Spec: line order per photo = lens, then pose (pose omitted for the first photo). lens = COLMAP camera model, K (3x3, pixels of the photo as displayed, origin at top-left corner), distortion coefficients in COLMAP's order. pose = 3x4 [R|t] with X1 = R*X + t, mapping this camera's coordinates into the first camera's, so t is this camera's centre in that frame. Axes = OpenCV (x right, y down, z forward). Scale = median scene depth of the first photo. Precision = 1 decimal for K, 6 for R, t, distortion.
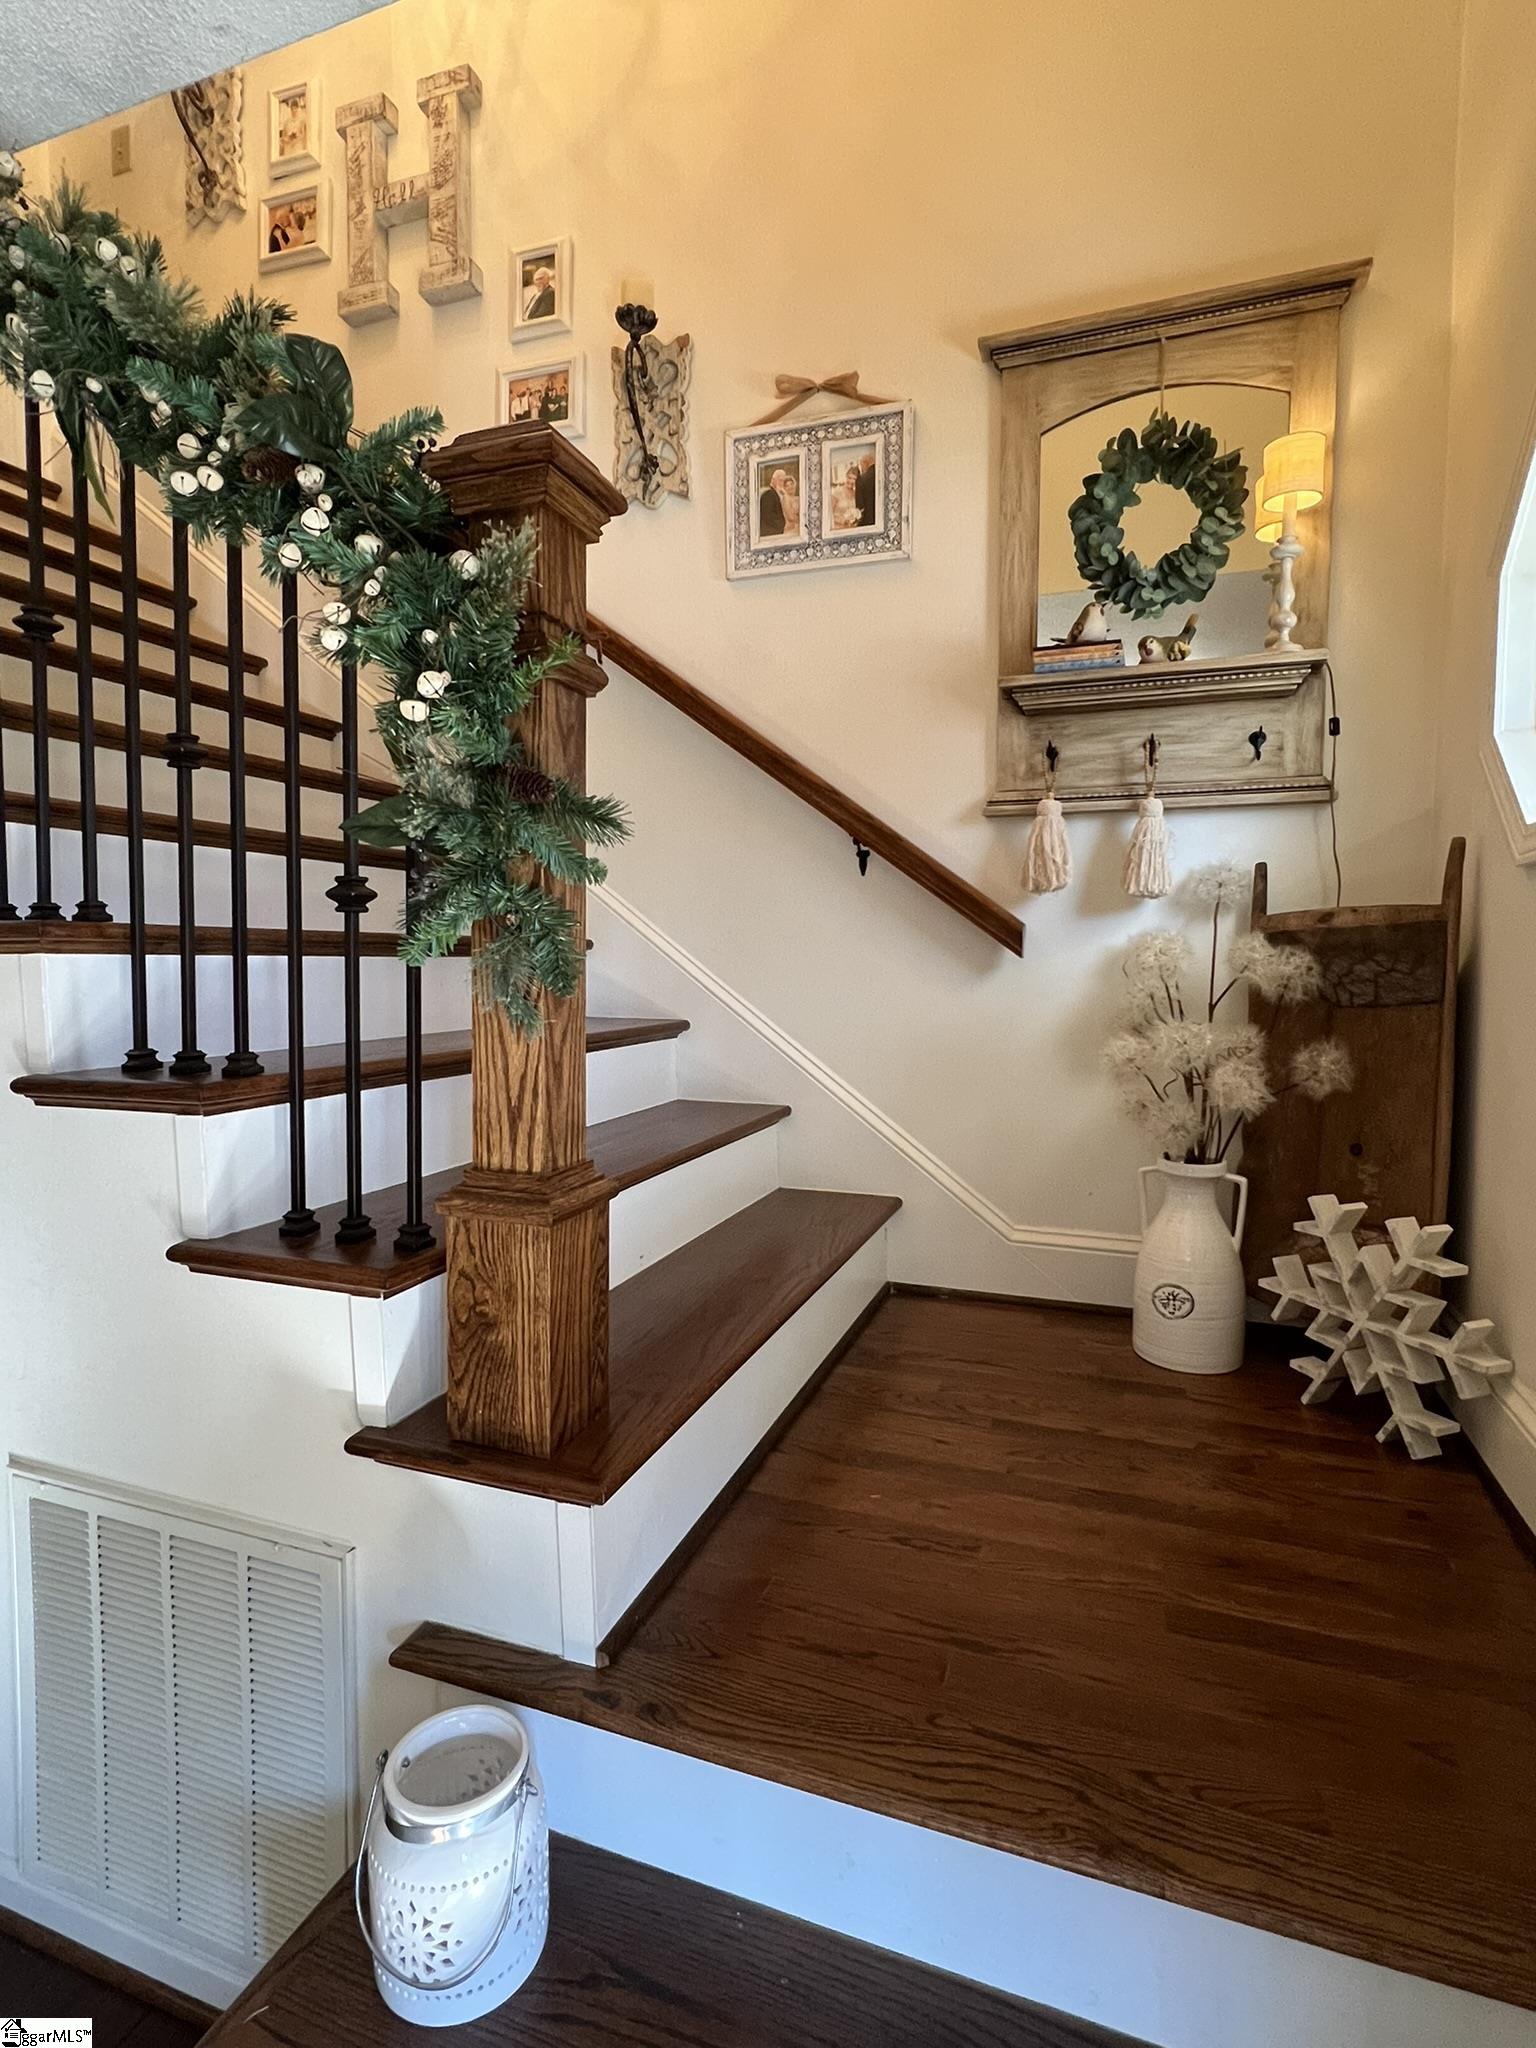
lens RADIAL K [[1018.9, 0, 759.8], [0, 1018.9, 1020.1], [0, 0, 1]] dist [-0.003186, -0.000415]
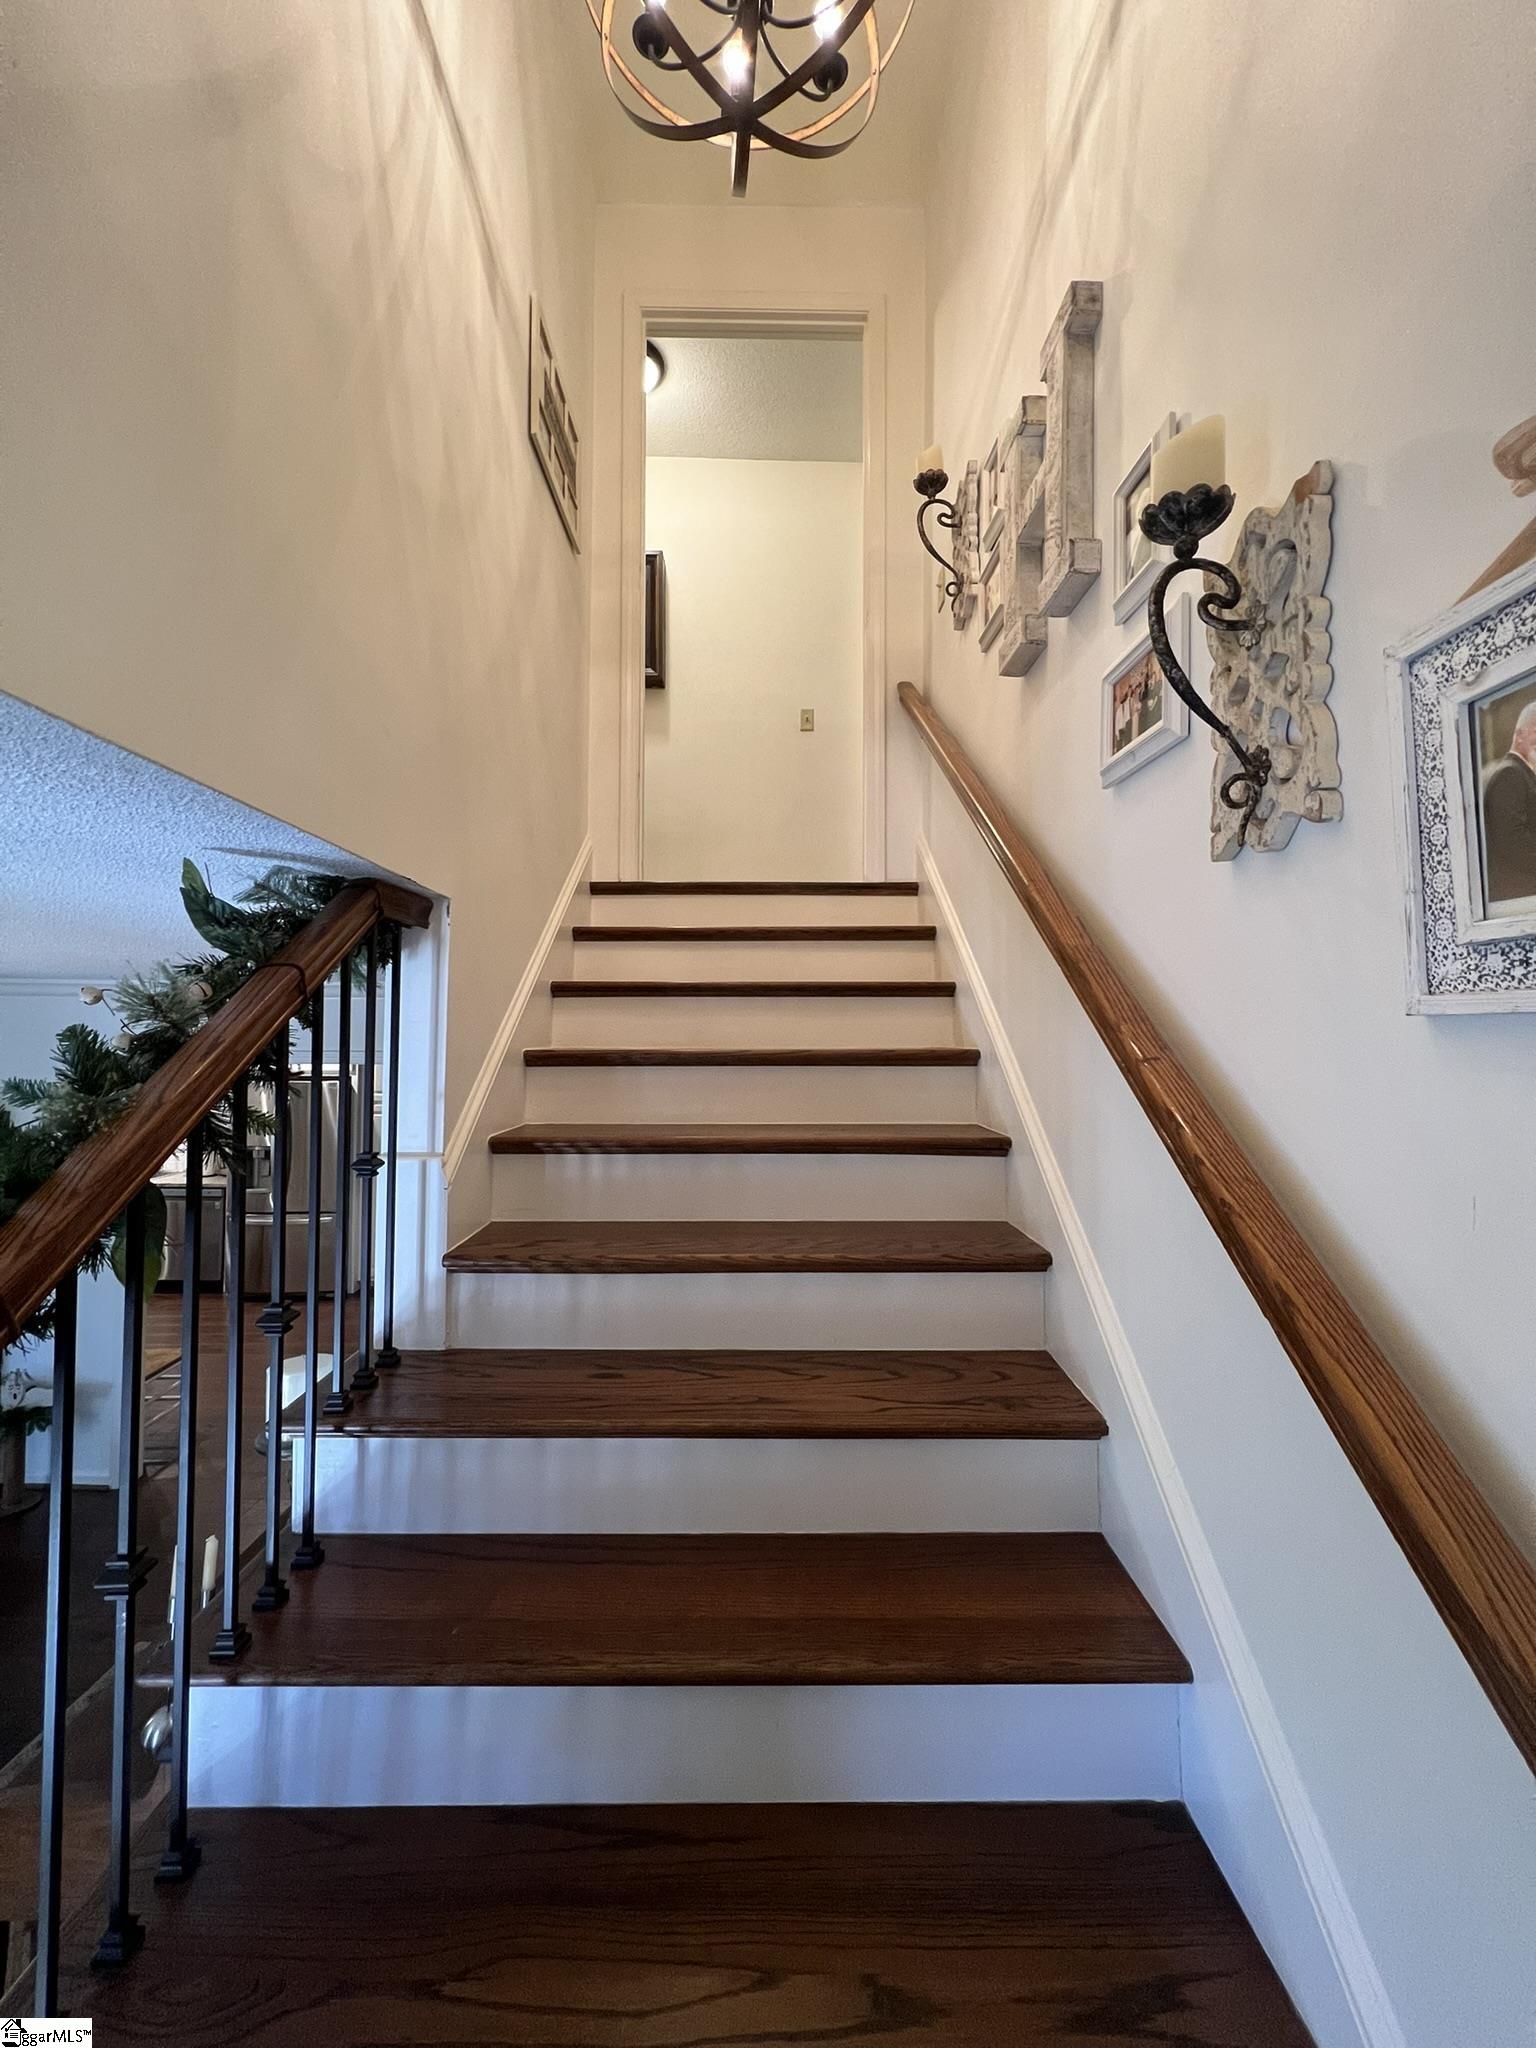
lens RADIAL K [[813.4, 0, 765.4], [0, 813.4, 1014.4], [0, 0, 1]] dist [-0.002293, -0.000118]
pose [[0.362193, -0.039308, -0.931274, 0.183217], [-0.063759, 0.995725, -0.066826, -0.452583], [0.929920, 0.083581, 0.358139, 0.763830]]
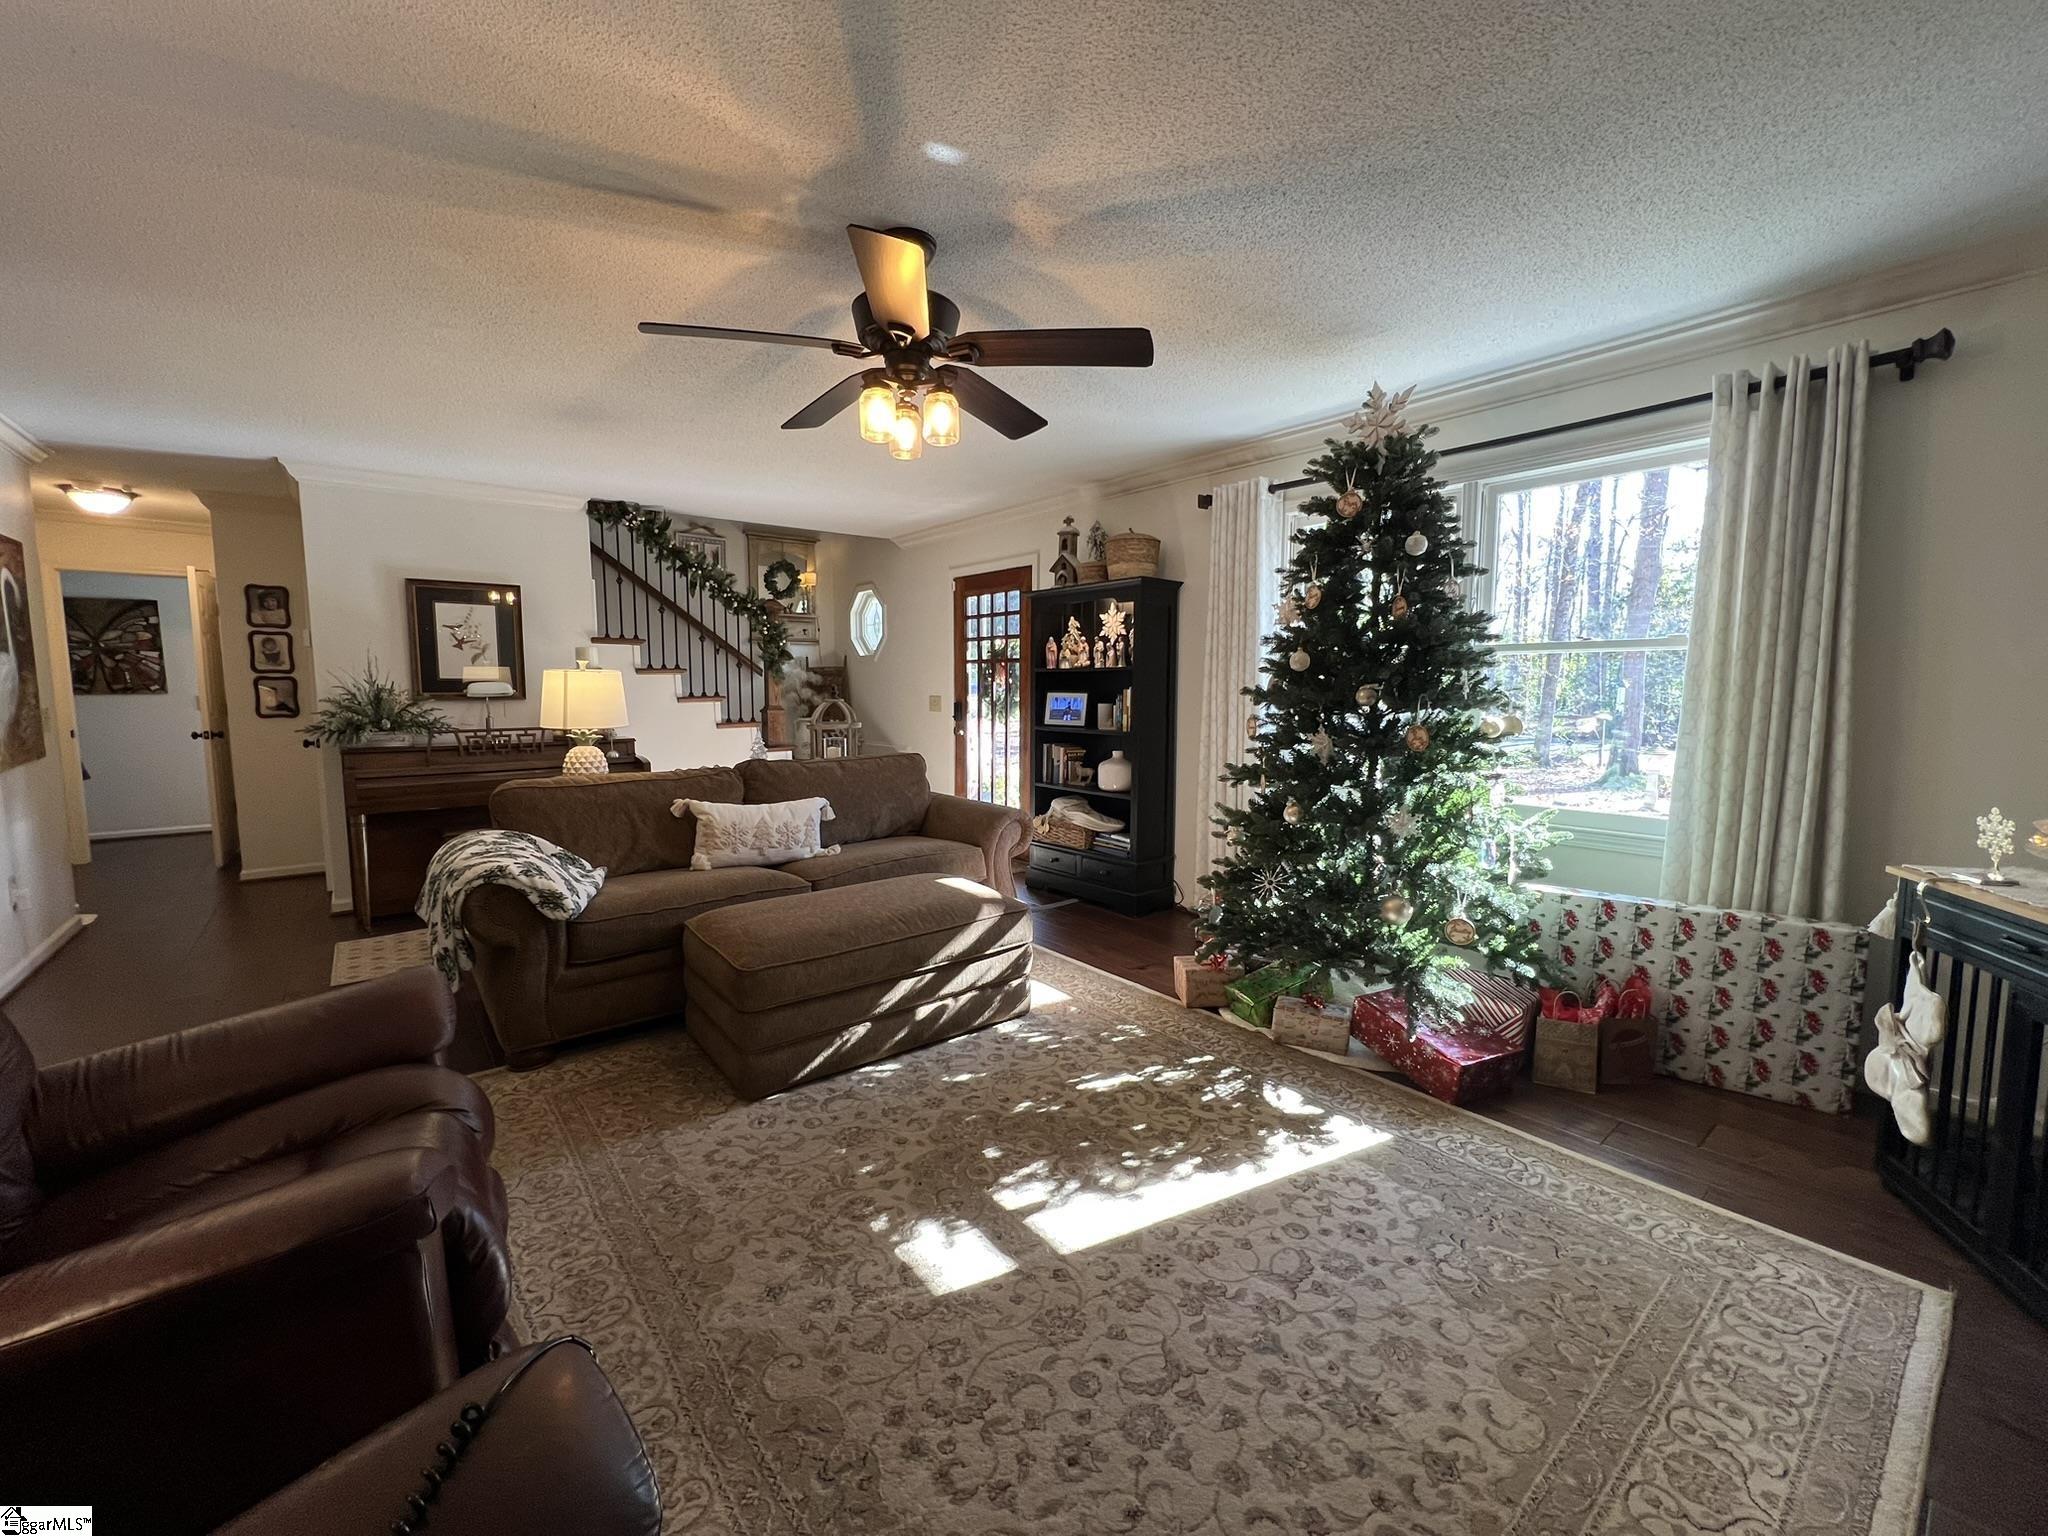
lens RADIAL K [[819.8, 0, 1011.9], [0, 819.8, 760.2], [0, 0, 1]] dist [-0.003939, -0.000143]
pose [[0.511156, -0.079211, 0.855830, -2.260233], [0.059864, 0.996607, 0.056485, 0.166298], [-0.857401, 0.022361, 0.514164, -1.728762]]
